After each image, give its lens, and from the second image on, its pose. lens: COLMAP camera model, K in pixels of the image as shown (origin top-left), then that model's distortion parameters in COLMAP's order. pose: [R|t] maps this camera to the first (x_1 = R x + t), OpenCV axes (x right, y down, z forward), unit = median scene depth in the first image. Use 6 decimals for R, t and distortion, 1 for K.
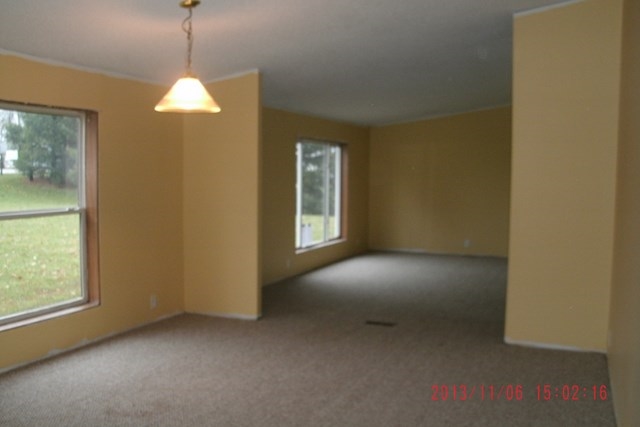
lens RADIAL K [[677.7, 0, 319.4], [0, 677.7, 211.4], [0, 0, 1]] dist [-0.134707, 0.000000]
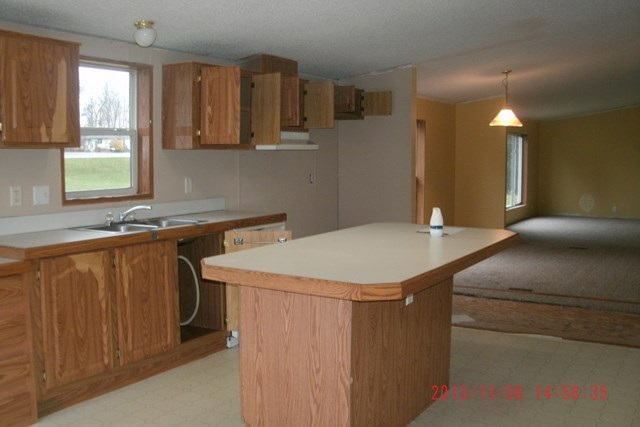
lens RADIAL K [[677.7, 0, 320.6], [0, 677.7, 213.8], [0, 0, 1]] dist [-0.134707, 0.000000]
pose [[0.987750, 0.008478, -0.155815, -0.177814], [-0.003942, 0.999560, 0.029393, 0.023662], [0.155996, -0.028419, 0.987349, -0.444873]]
